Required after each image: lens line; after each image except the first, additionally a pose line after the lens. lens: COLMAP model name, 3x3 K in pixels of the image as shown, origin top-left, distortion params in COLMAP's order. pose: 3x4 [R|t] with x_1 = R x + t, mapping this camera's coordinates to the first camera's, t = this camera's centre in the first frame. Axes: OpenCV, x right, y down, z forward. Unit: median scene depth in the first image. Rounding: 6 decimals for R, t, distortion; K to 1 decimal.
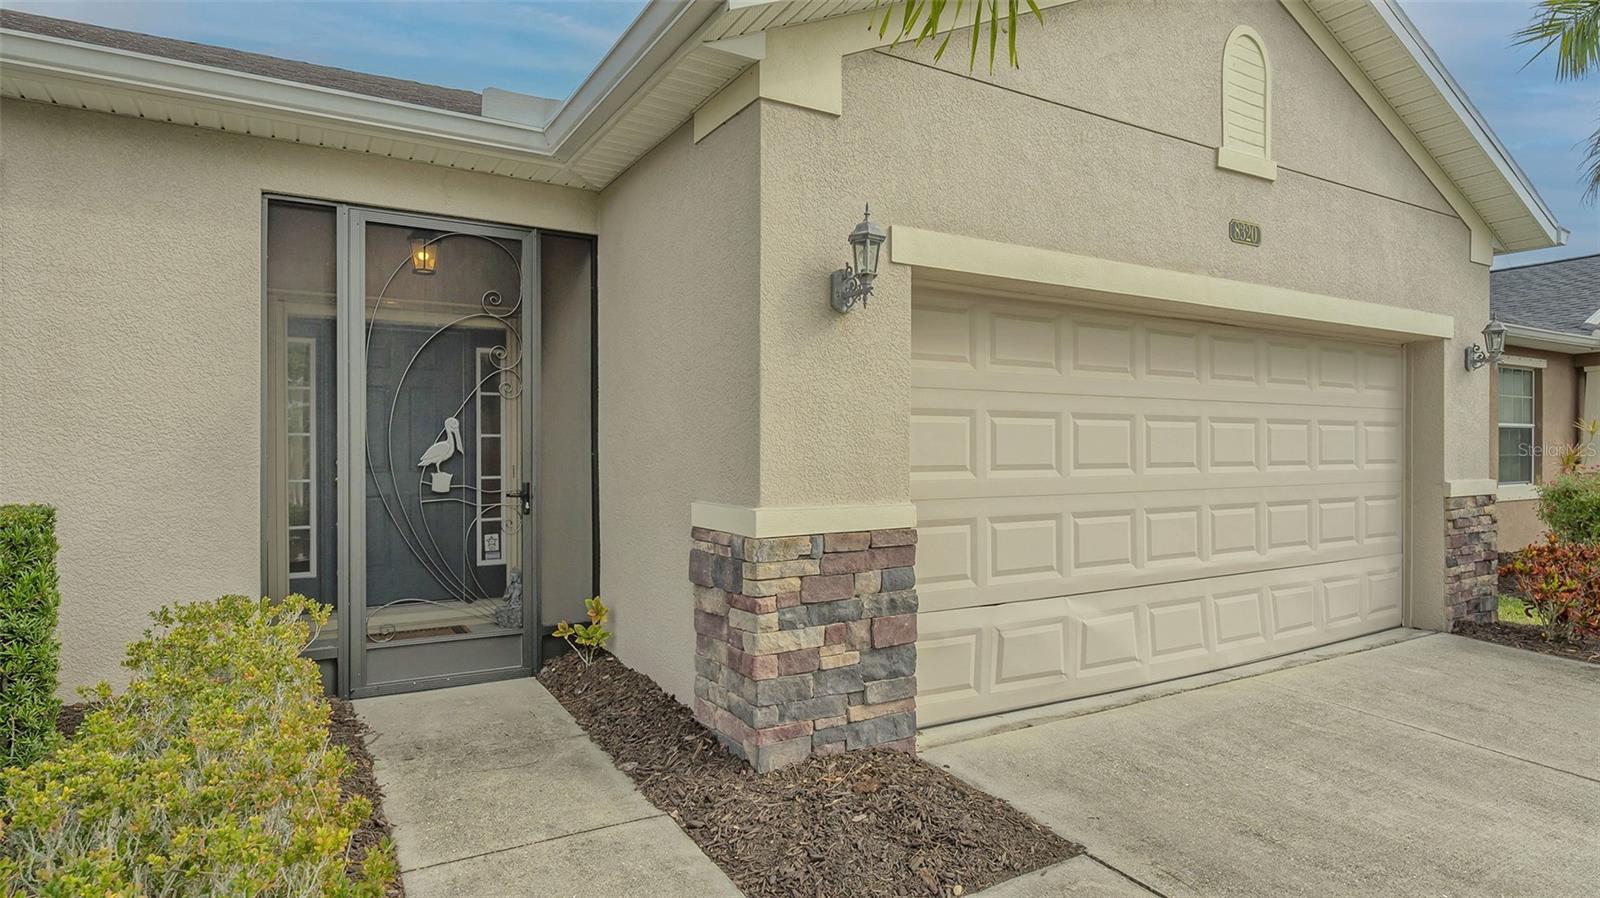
lens RADIAL K [[876.3, 0, 797.1], [0, 876.3, 444.2], [0, 0, 1]] dist [-0.000977, -0.000131]
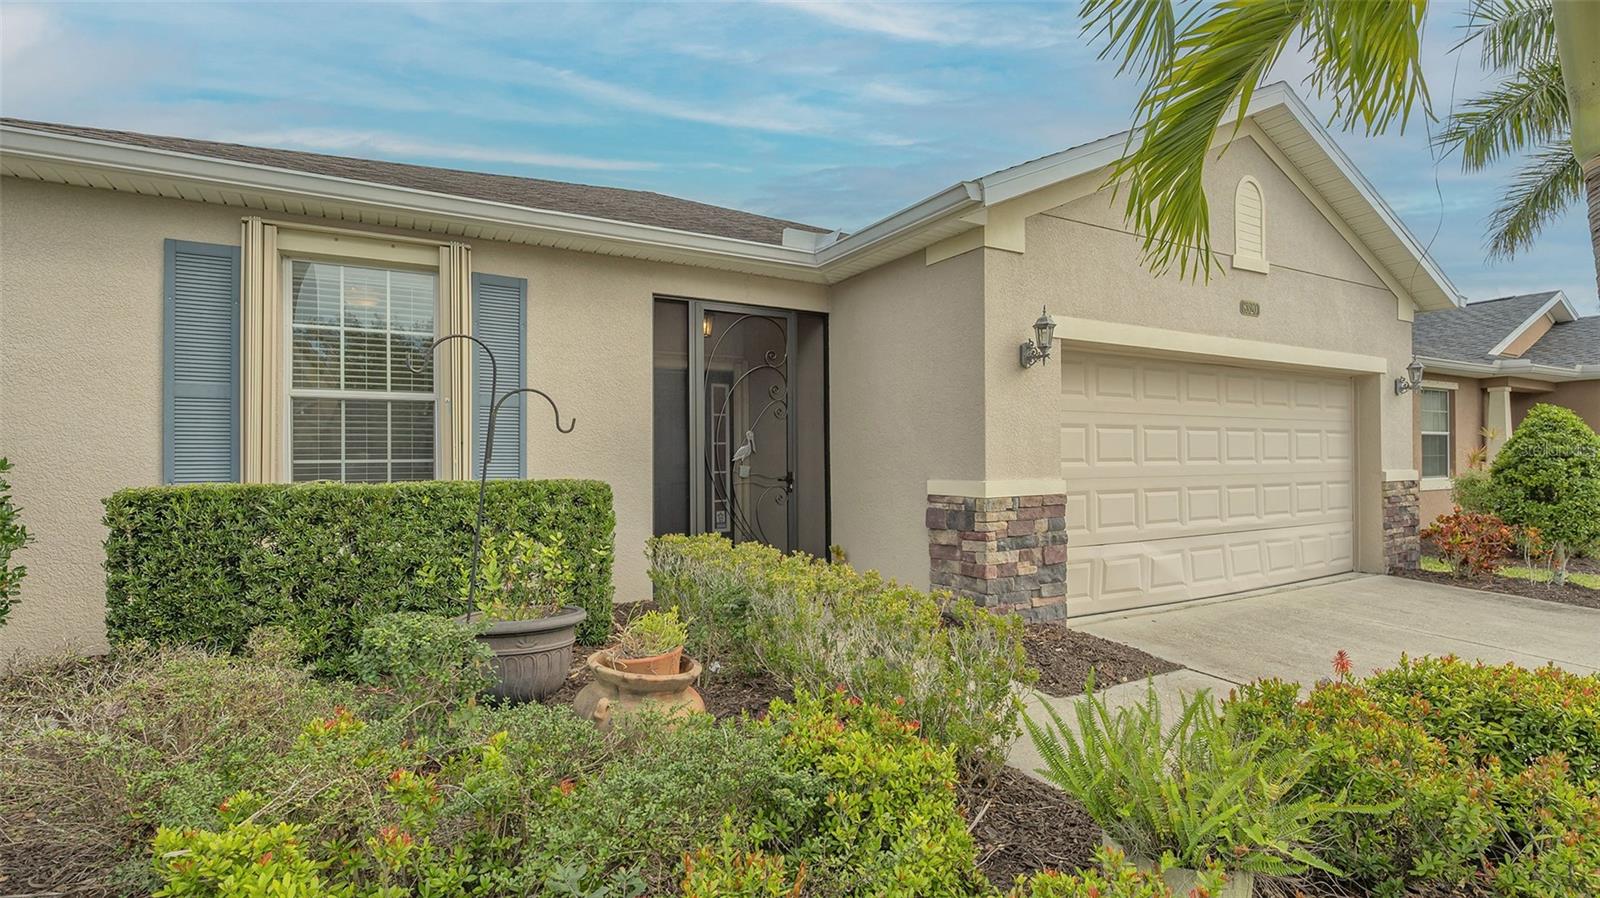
lens RADIAL K [[753.9, 0, 801.3], [0, 753.9, 446.4], [0, 0, 1]] dist [-0.001796, 0.000090]
pose [[0.999838, -0.005391, -0.017189, -0.277978], [0.005218, 0.999936, -0.010052, 0.012459], [0.017242, 0.009961, 0.999802, -0.366426]]
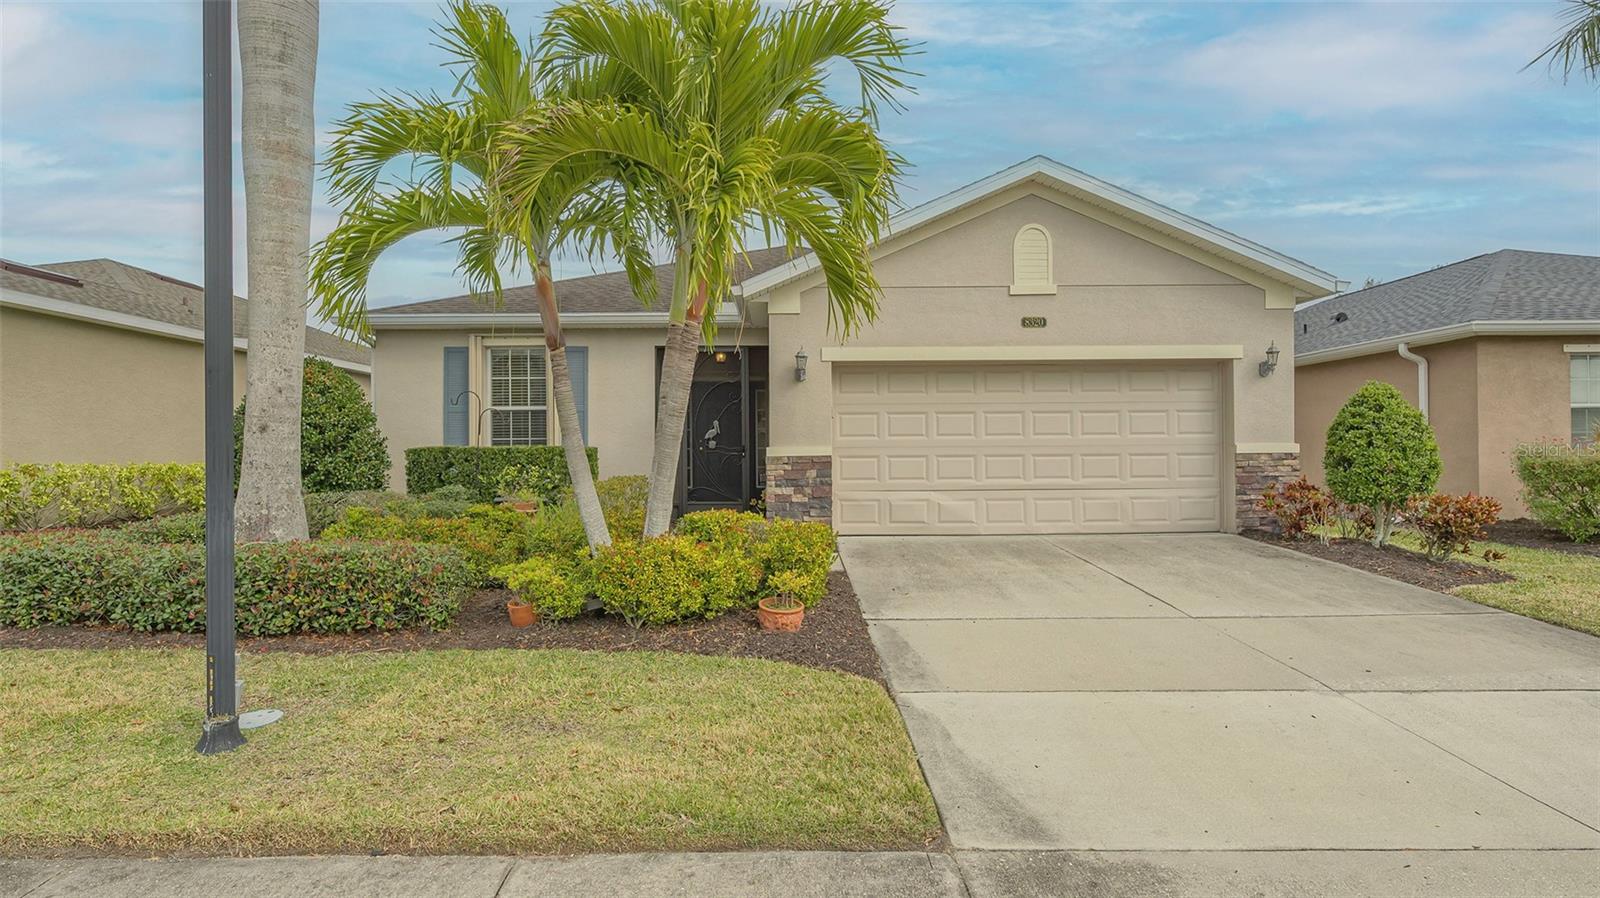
lens RADIAL K [[753.9, 0, 792.5], [0, 753.9, 446.3], [0, 0, 1]] dist [-0.001796, 0.000090]
pose [[0.867810, -0.007831, -0.496835, 0.970797], [0.009485, 0.999955, 0.000806, 0.050023], [0.496806, -0.005412, 0.867845, -0.905409]]
